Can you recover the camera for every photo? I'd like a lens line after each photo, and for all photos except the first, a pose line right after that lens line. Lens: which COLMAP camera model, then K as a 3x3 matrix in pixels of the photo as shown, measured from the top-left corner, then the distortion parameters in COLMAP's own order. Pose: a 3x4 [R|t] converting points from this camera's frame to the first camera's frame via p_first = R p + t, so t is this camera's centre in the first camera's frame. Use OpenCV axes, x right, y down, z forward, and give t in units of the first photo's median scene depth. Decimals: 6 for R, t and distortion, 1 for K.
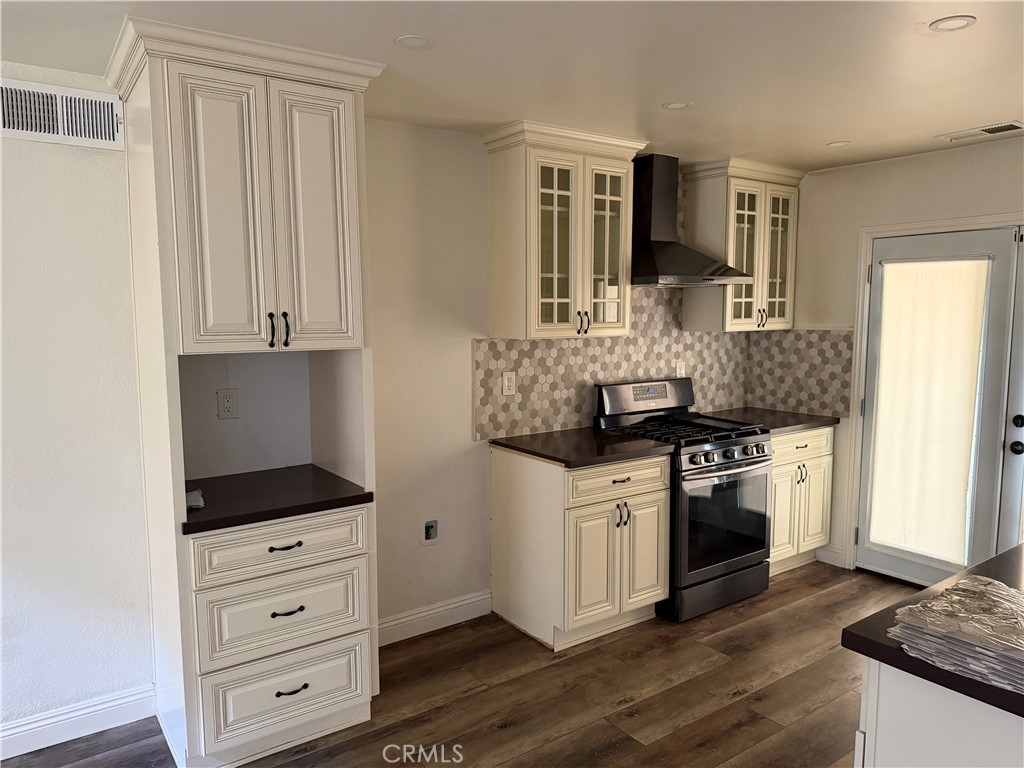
lens RADIAL K [[724.4, 0, 510.9], [0, 724.4, 390.9], [0, 0, 1]] dist [0.064589, -0.072176]
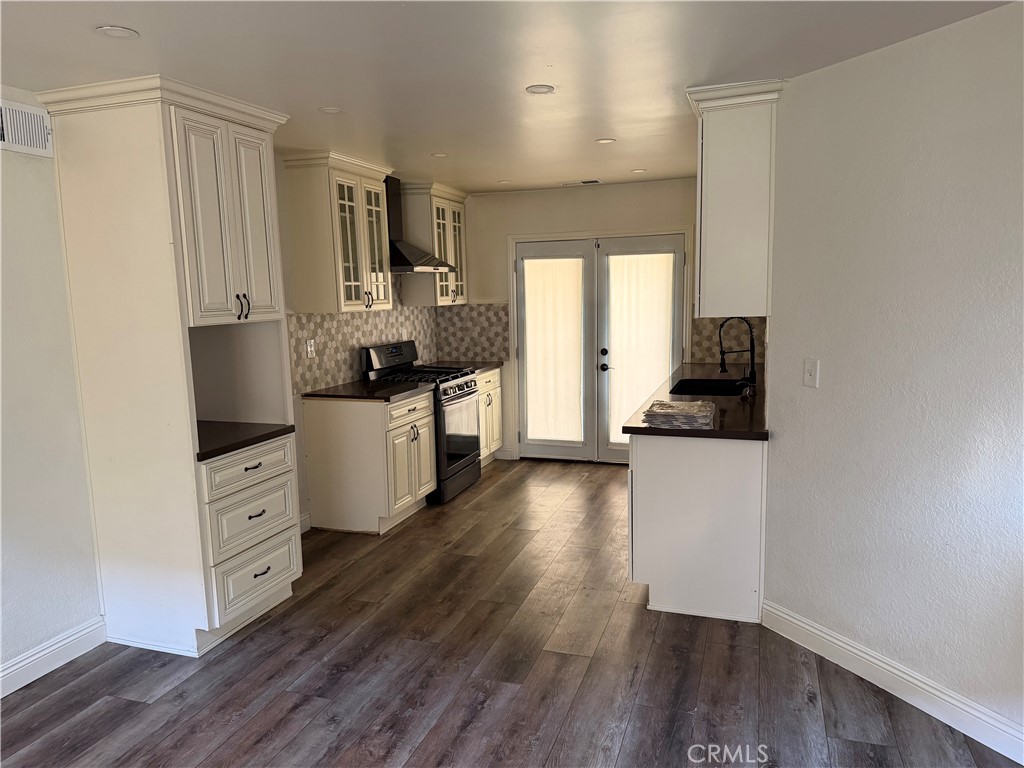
lens RADIAL K [[724.4, 0, 541.7], [0, 724.4, 404.5], [0, 0, 1]] dist [0.064589, -0.072176]
pose [[0.791530, -0.108909, 0.601348, -0.496439], [0.083634, 0.994039, 0.069944, 0.033642], [-0.605381, -0.005070, 0.795920, -0.296674]]
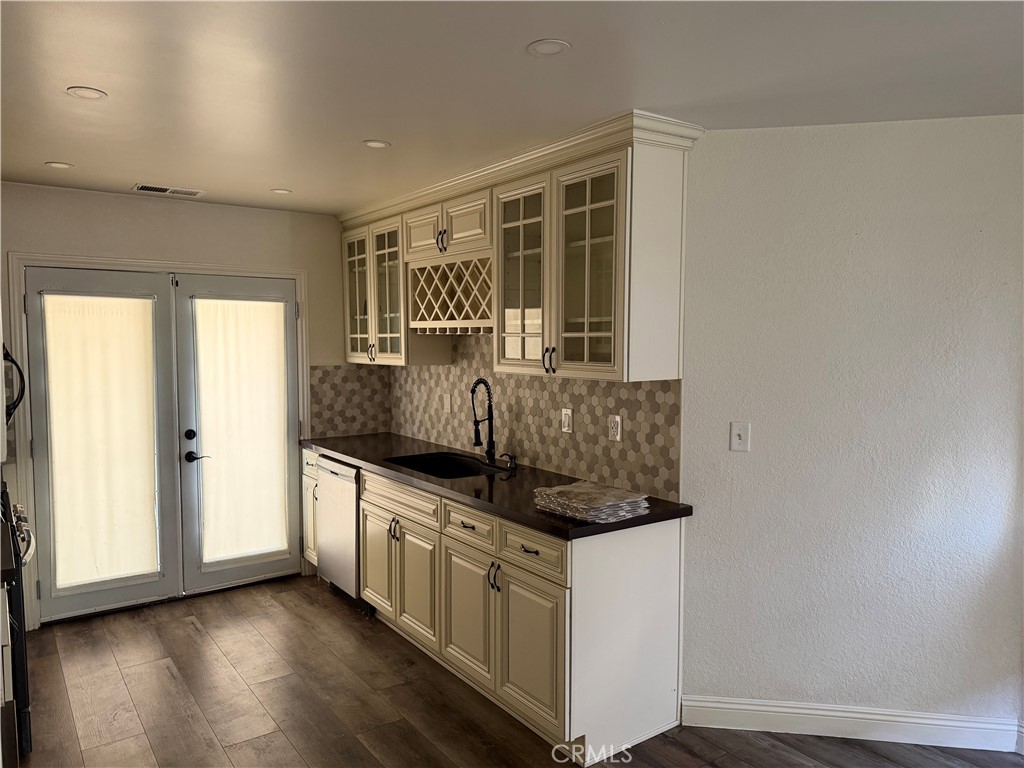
lens RADIAL K [[724.4, 0, 513.1], [0, 724.4, 401.3], [0, 0, 1]] dist [0.064589, -0.072176]
pose [[-0.018985, -0.080185, 0.996599, -0.537654], [0.109297, 0.990639, 0.081787, -0.056277], [-0.993828, 0.110479, -0.010044, 0.495430]]
